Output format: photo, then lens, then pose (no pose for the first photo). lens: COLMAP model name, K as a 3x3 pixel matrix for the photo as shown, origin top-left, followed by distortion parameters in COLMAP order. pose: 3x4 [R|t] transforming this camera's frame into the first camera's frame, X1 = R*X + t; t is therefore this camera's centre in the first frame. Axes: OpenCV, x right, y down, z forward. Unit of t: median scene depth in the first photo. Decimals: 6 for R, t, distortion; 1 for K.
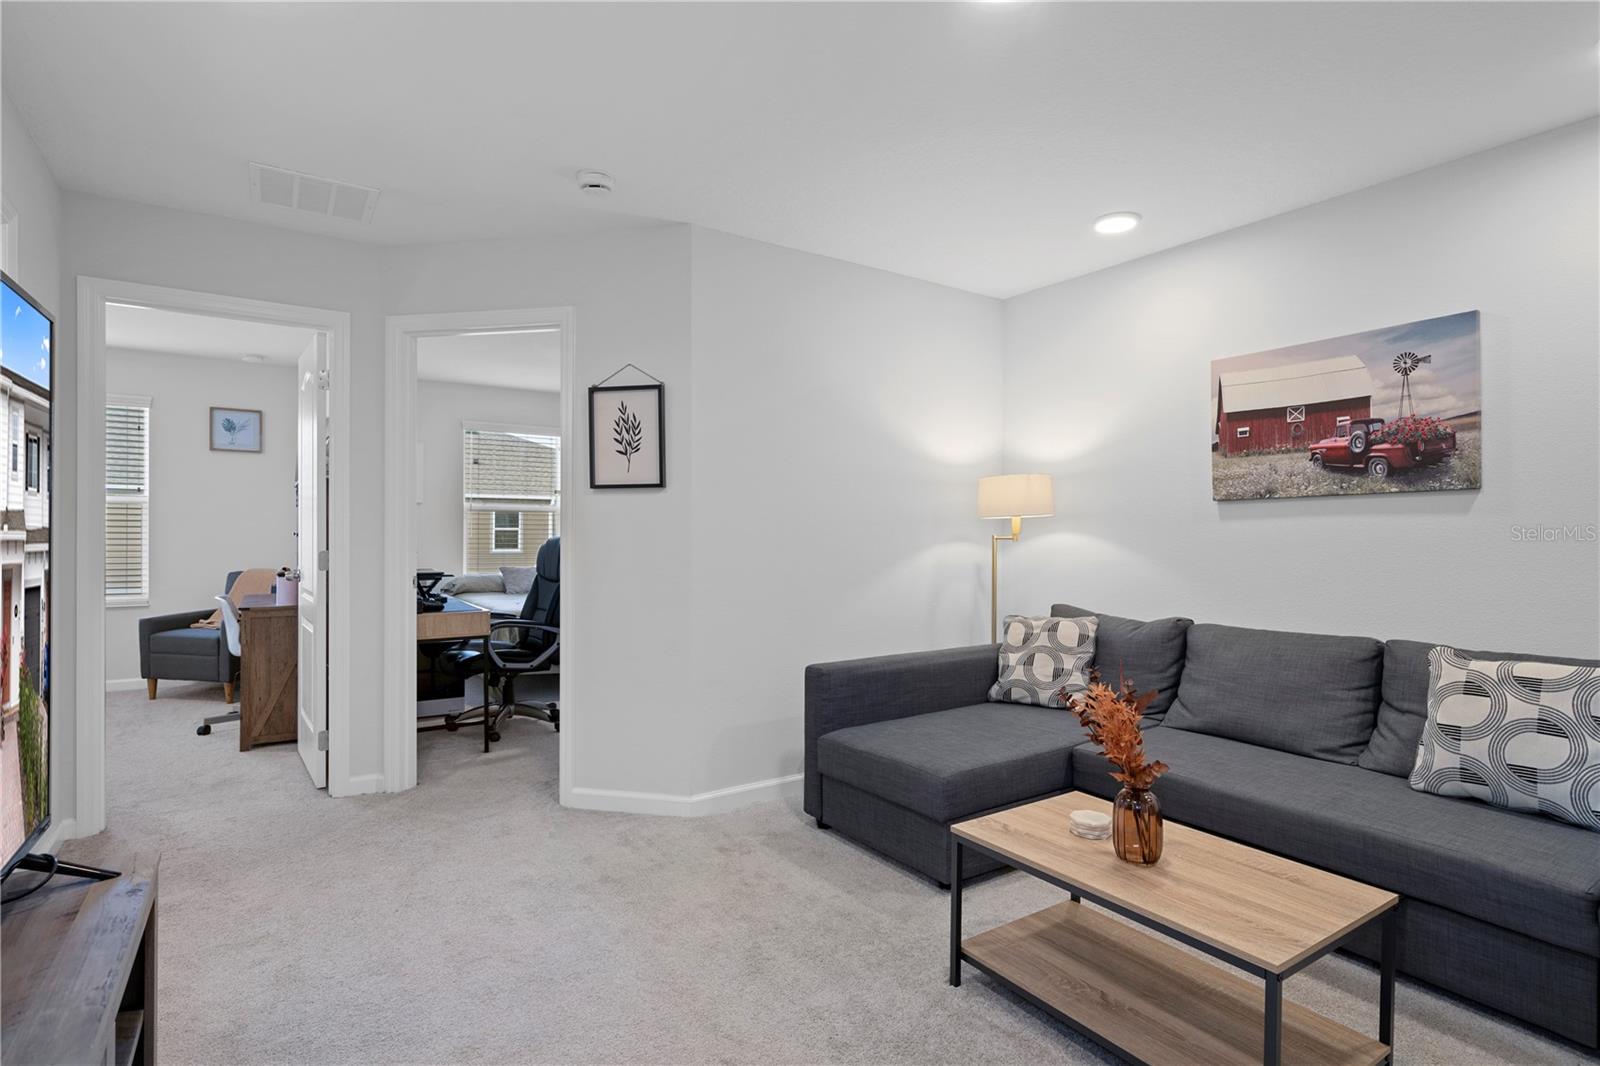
lens RADIAL K [[803.9, 0, 793.6], [0, 803.9, 536.8], [0, 0, 1]] dist [0.021593, -0.002806]
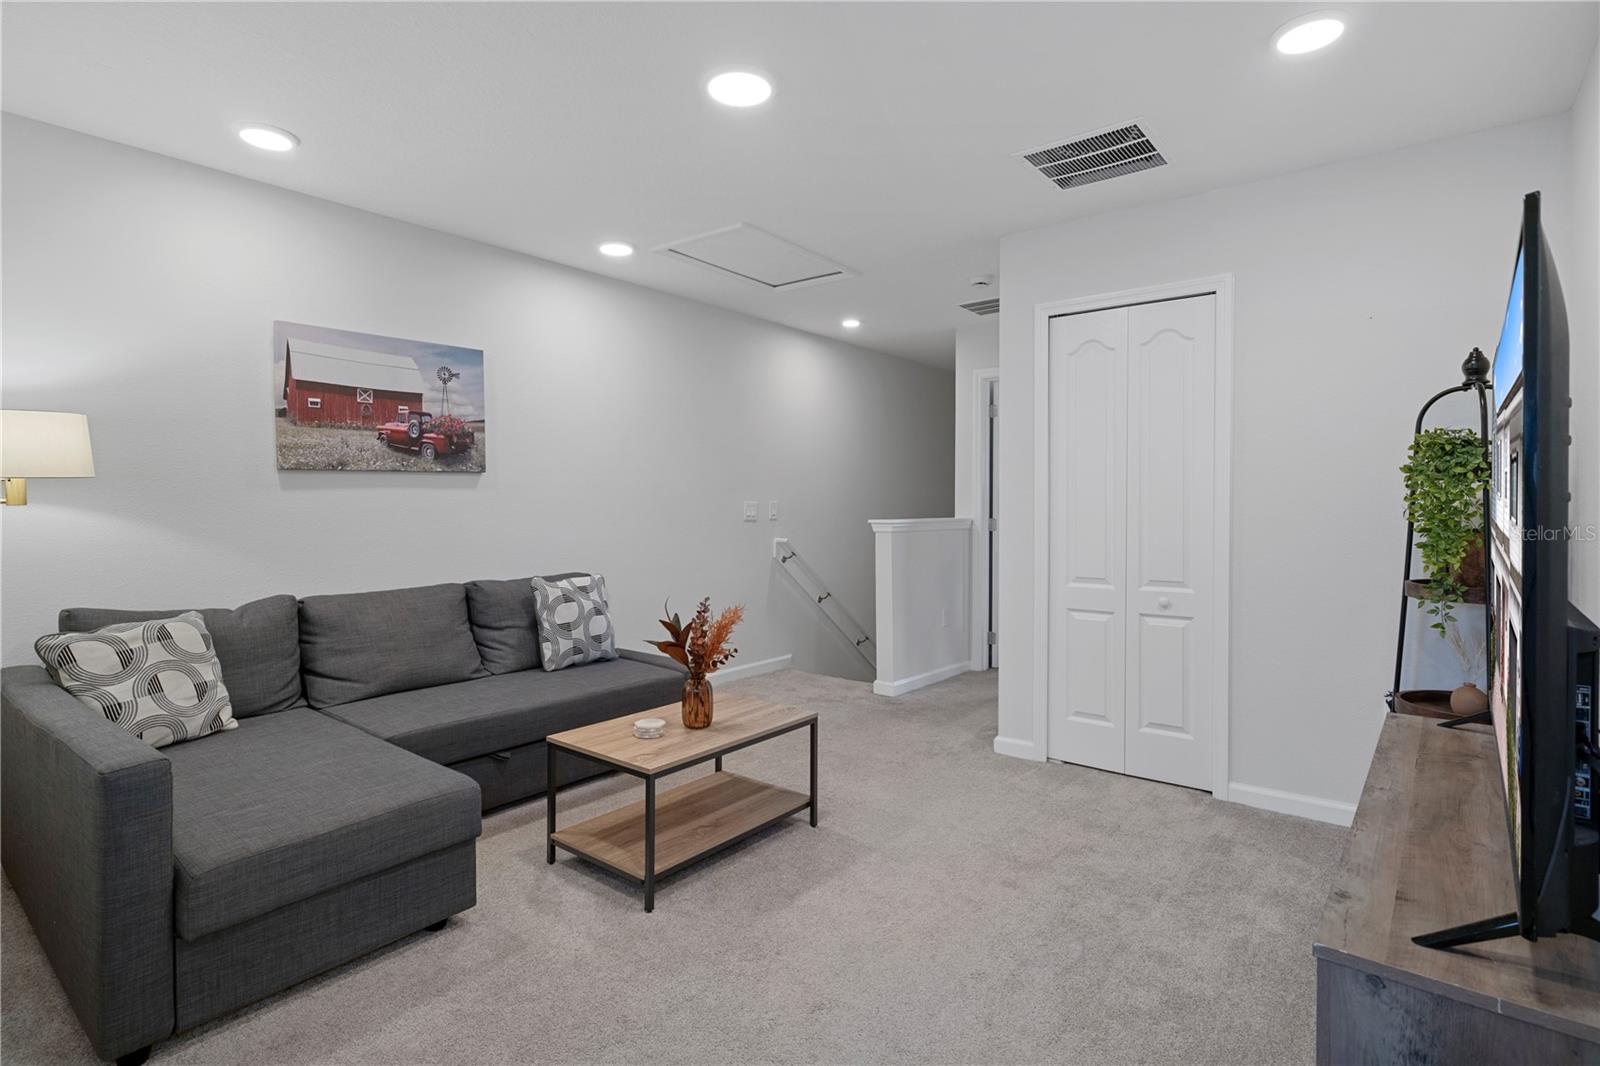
lens RADIAL K [[803.9, 0, 794.5], [0, 803.9, 516.8], [0, 0, 1]] dist [0.021593, -0.002806]
pose [[-0.292078, -0.019894, 0.956188, -0.663952], [0.004914, 0.999739, 0.022301, -0.008059], [-0.956382, 0.011213, -0.291904, 0.822696]]
